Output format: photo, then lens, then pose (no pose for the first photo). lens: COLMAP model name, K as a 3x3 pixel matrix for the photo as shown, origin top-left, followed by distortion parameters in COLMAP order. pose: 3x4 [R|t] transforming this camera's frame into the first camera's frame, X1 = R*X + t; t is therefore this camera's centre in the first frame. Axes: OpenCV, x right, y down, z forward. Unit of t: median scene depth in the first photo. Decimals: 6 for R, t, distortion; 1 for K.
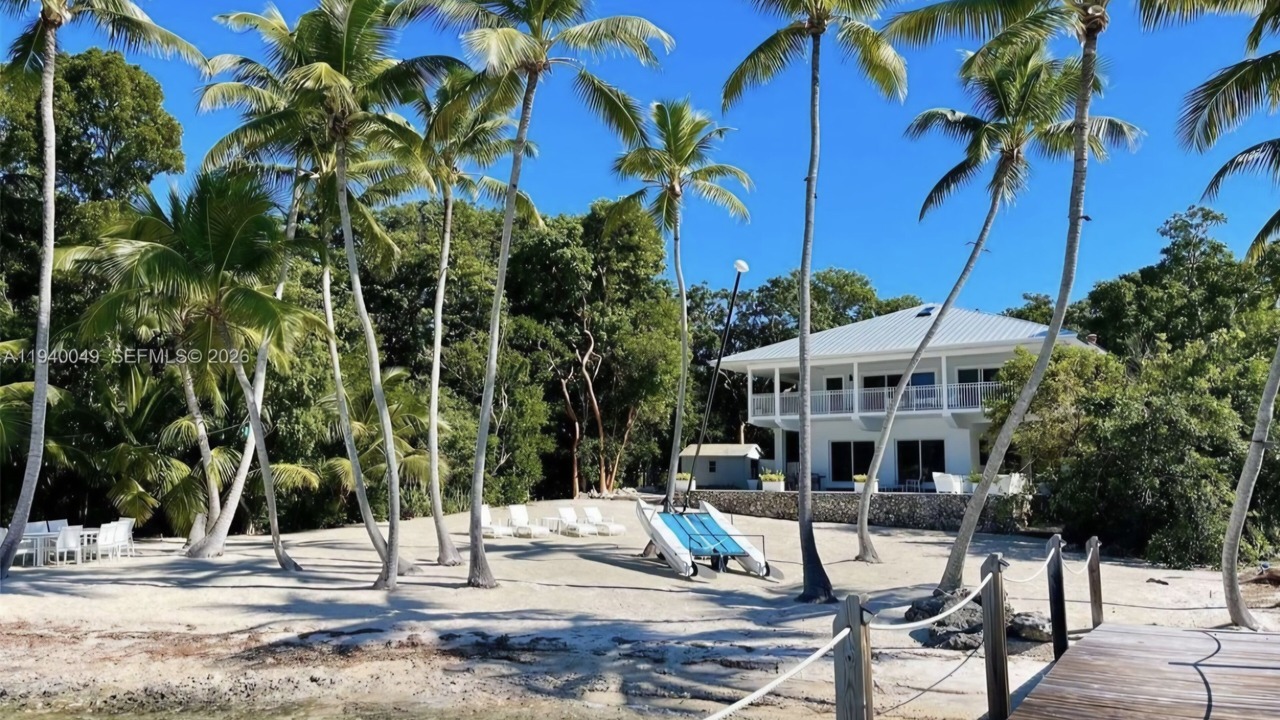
lens RADIAL K [[944.3, 0, 688.2], [0, 944.3, 381.9], [0, 0, 1]] dist [0.054580, -0.089004]
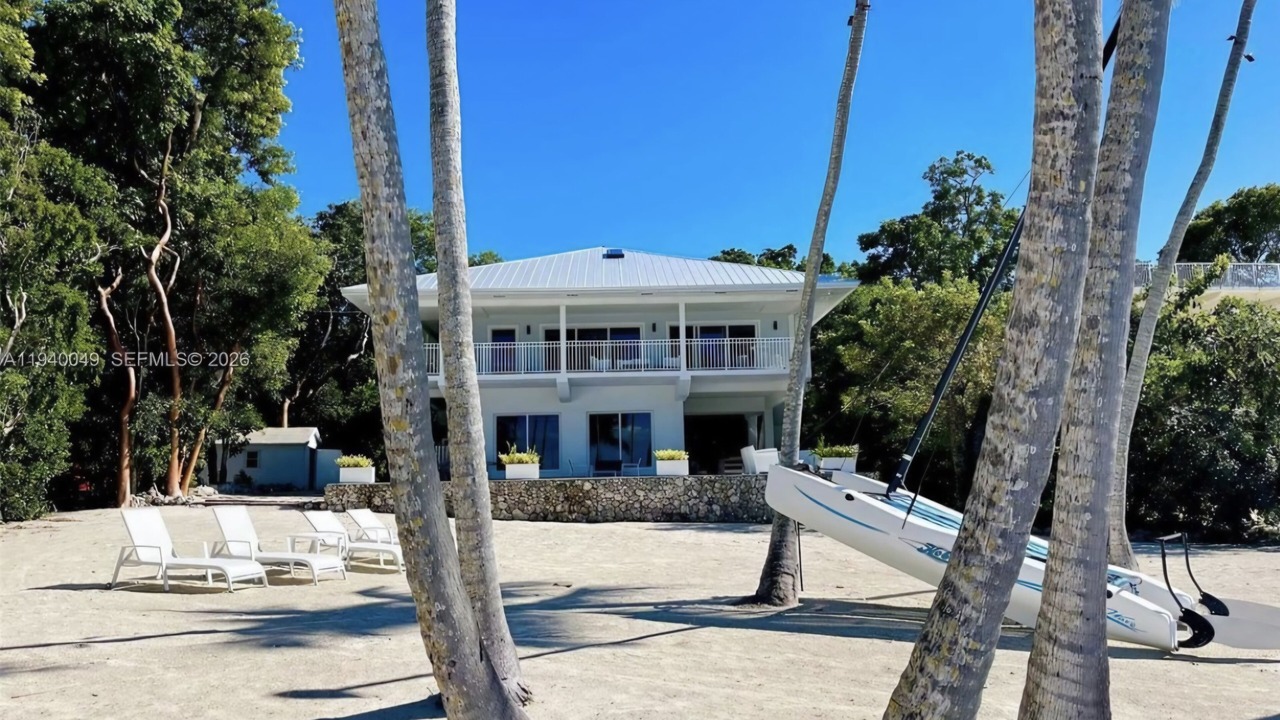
lens RADIAL K [[944.3, 0, 688.2], [0, 944.3, 381.9], [0, 0, 1]] dist [0.054580, -0.089004]
pose [[0.816075, 0.034105, 0.576938, -0.172293], [-0.031608, 0.999397, -0.014370, 0.048953], [-0.577081, -0.006509, 0.816661, 0.362154]]
